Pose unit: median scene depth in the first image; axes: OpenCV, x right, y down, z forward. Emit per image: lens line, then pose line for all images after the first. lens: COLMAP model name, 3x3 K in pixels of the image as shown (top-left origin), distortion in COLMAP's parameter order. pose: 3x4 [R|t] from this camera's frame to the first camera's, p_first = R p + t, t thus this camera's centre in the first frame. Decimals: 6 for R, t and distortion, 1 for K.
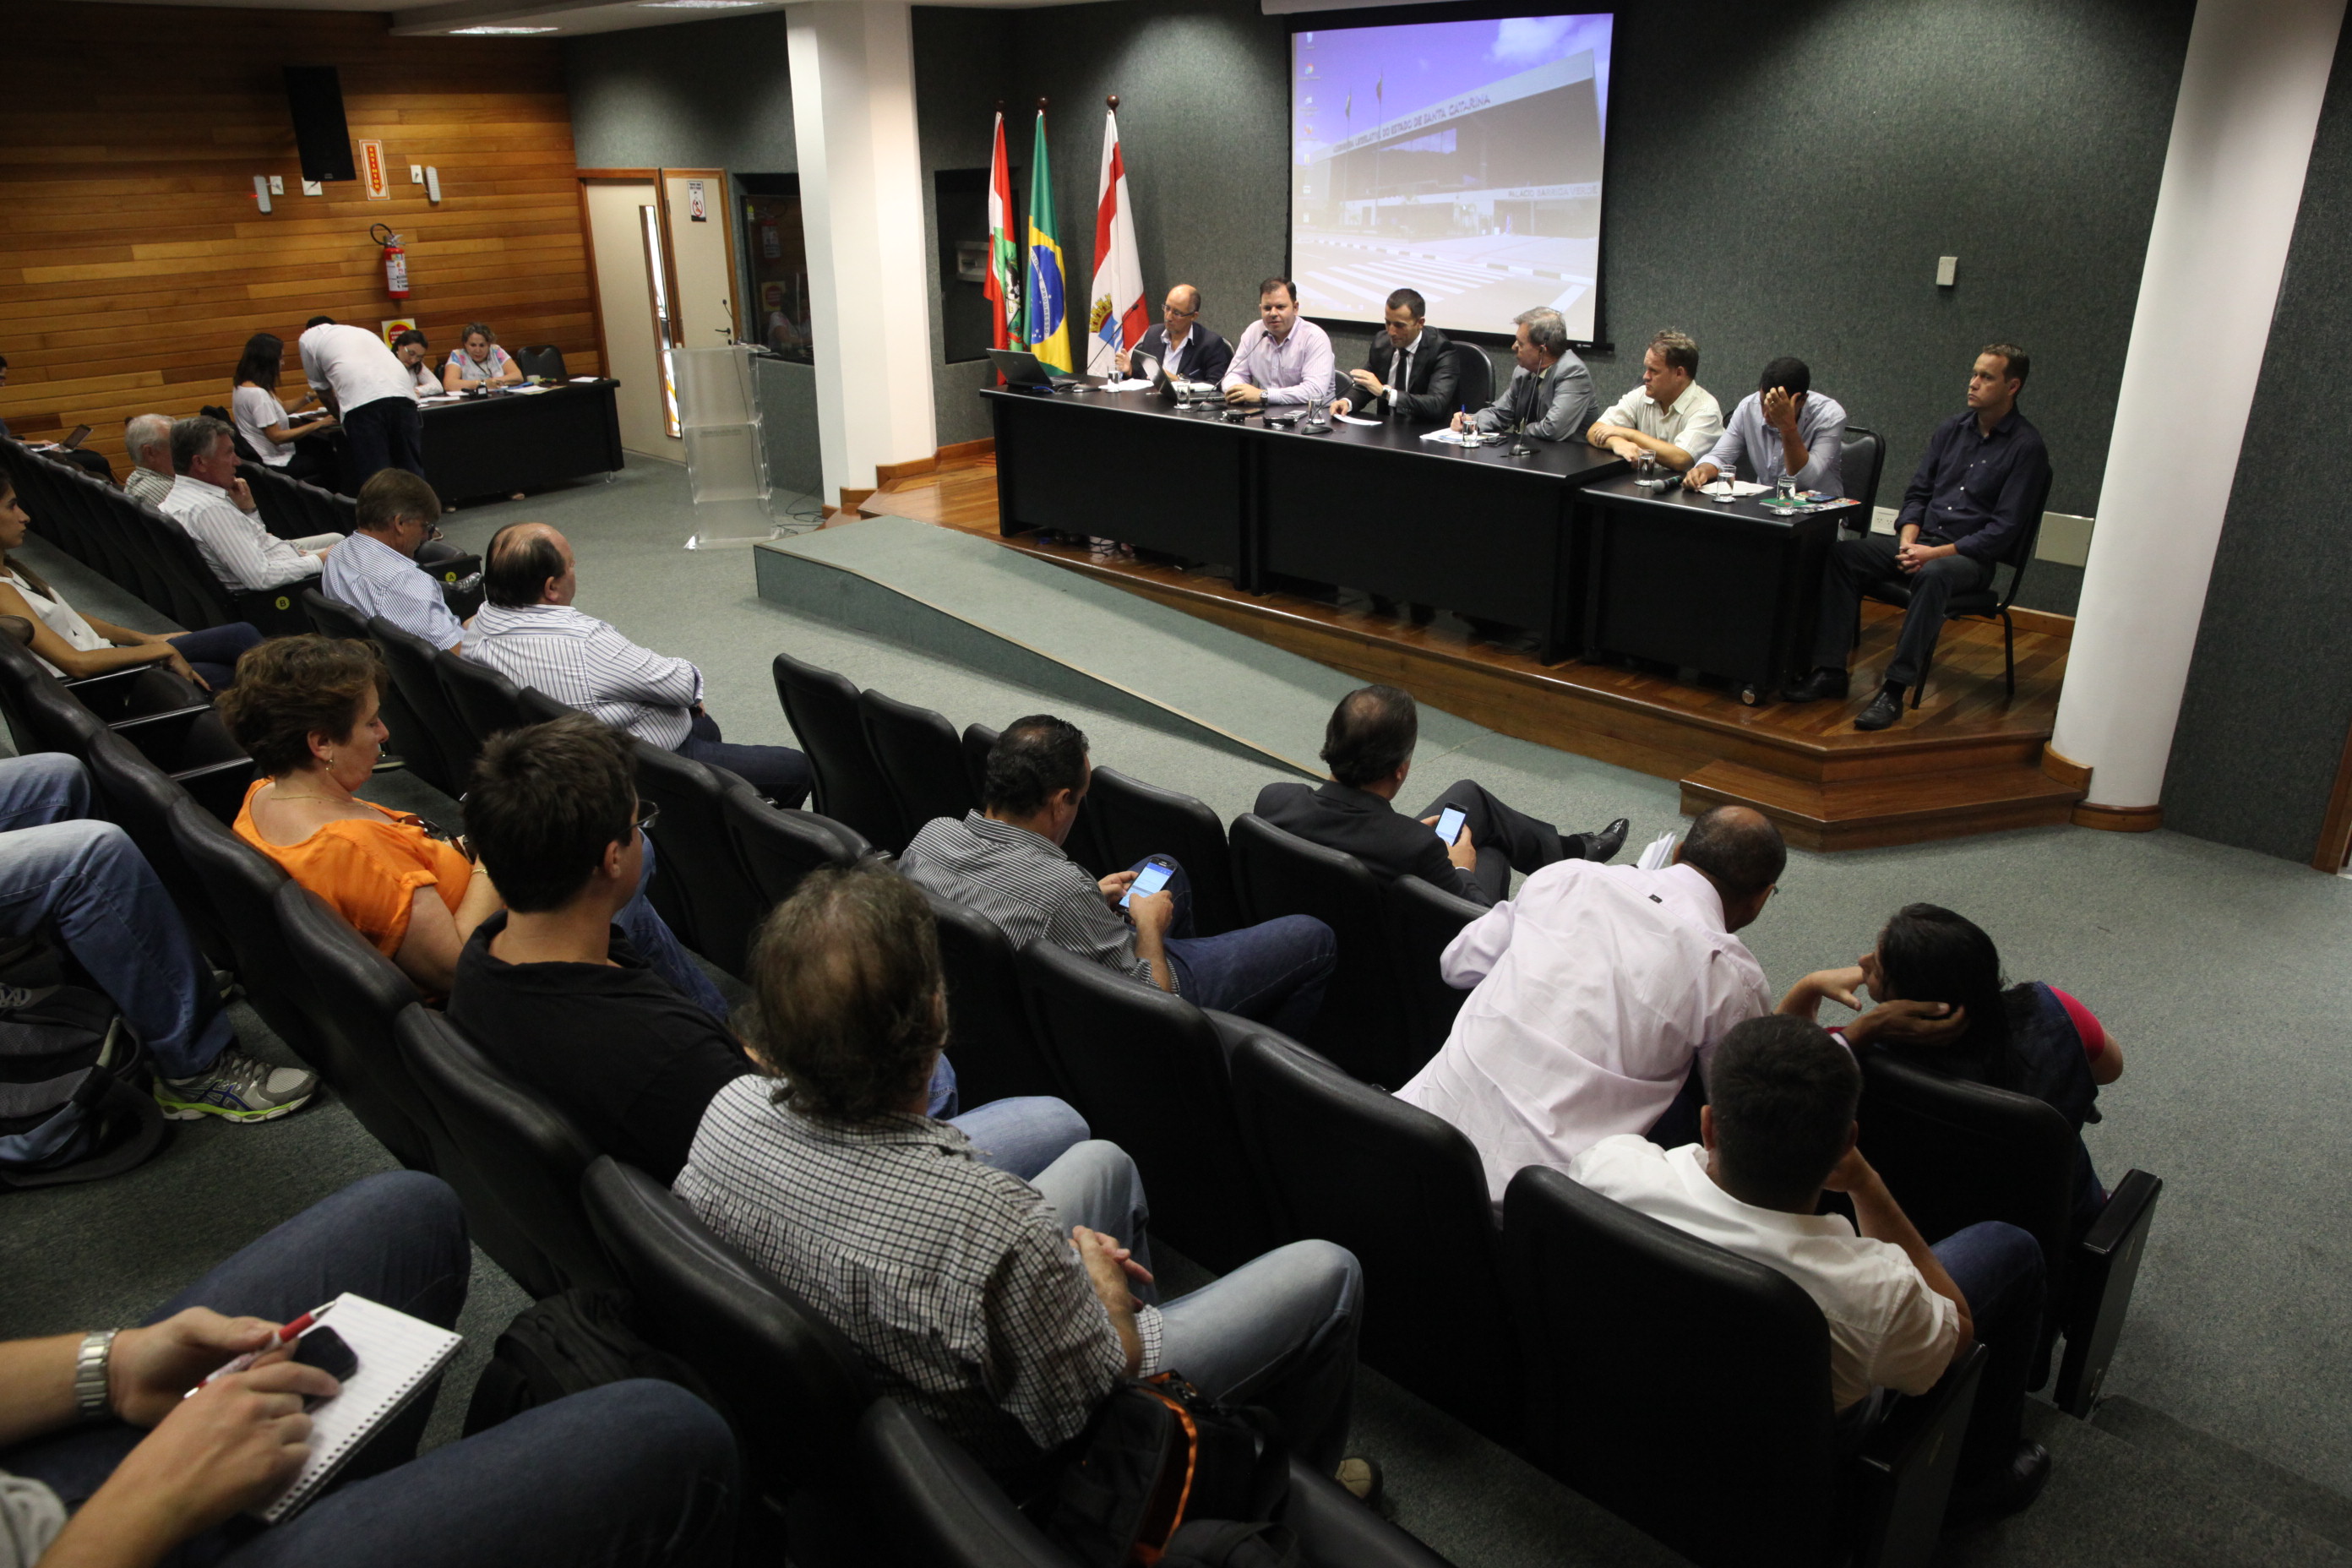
lens RADIAL K [[1633.4, 0, 1166.2], [0, 1633.4, 806.3], [0, 0, 1]] dist [-0.057905, 0.018471]
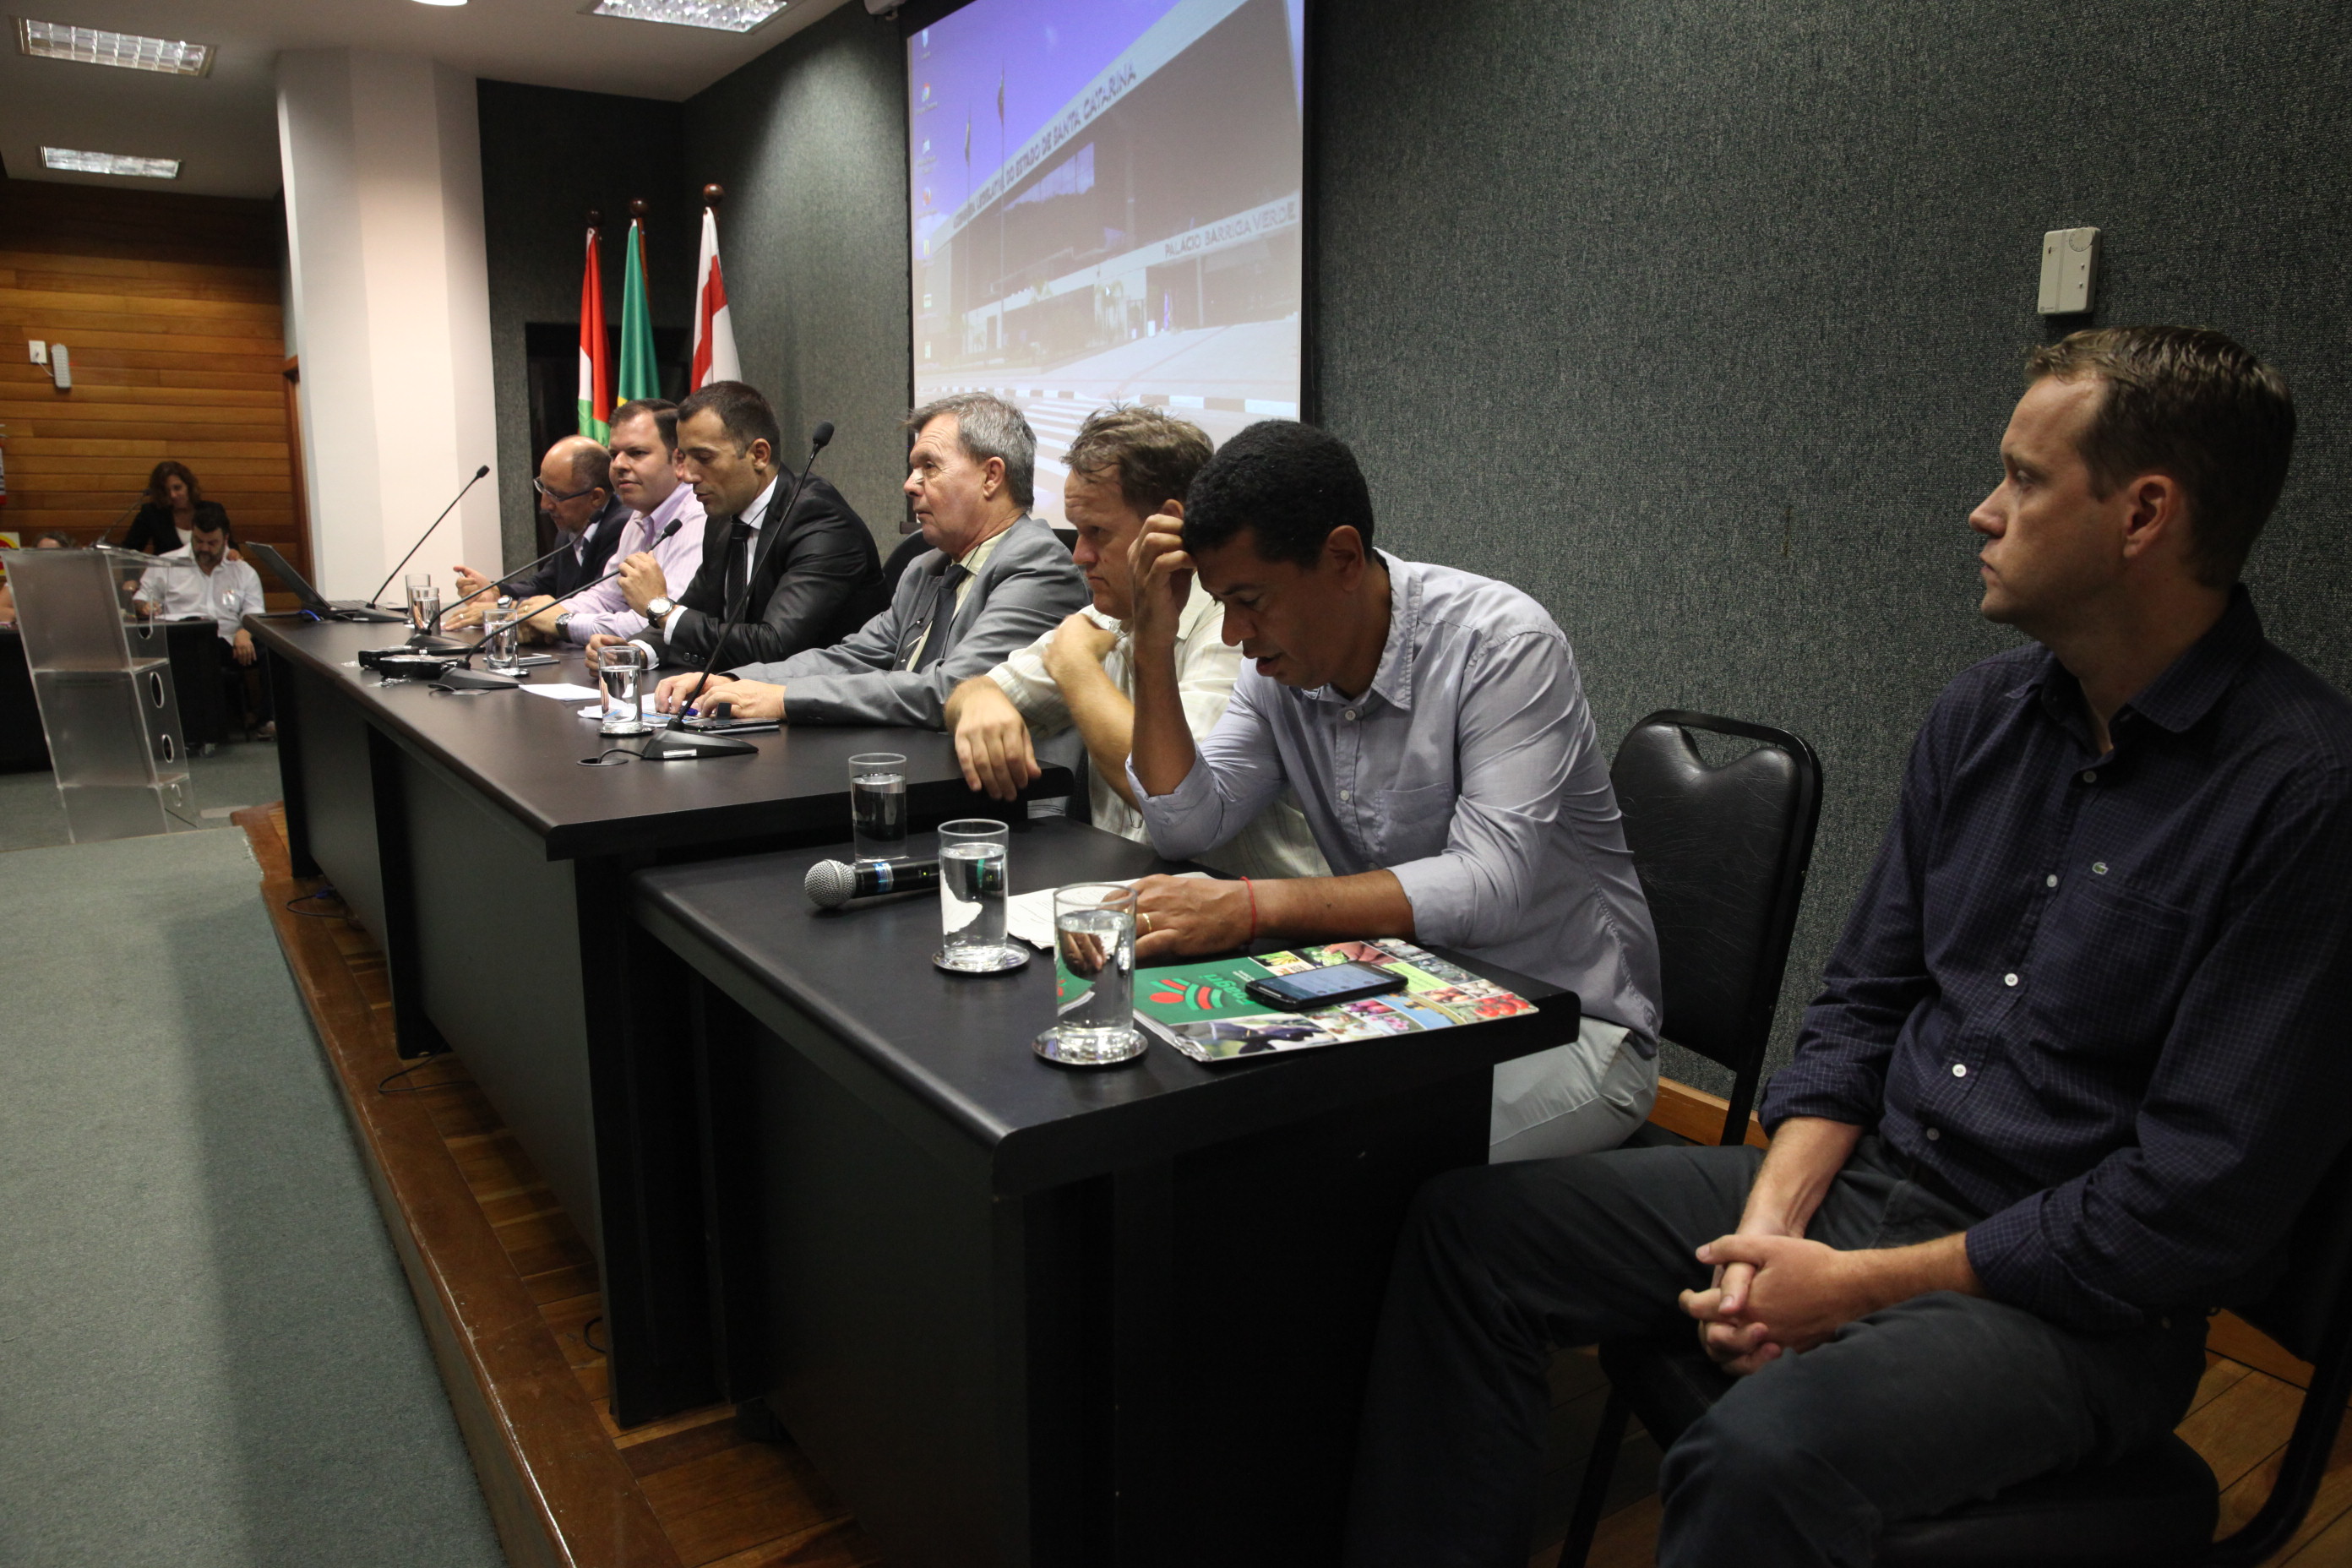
lens RADIAL K [[1614.5, 0, 1140.0], [0, 1614.5, 802.8], [0, 0, 1]] dist [-0.077138, 0.050305]
pose [[0.977012, 0.058964, -0.204866, 0.307270], [-0.097919, 0.977741, -0.185565, -0.123536], [0.189365, 0.201360, 0.961039, 0.557918]]
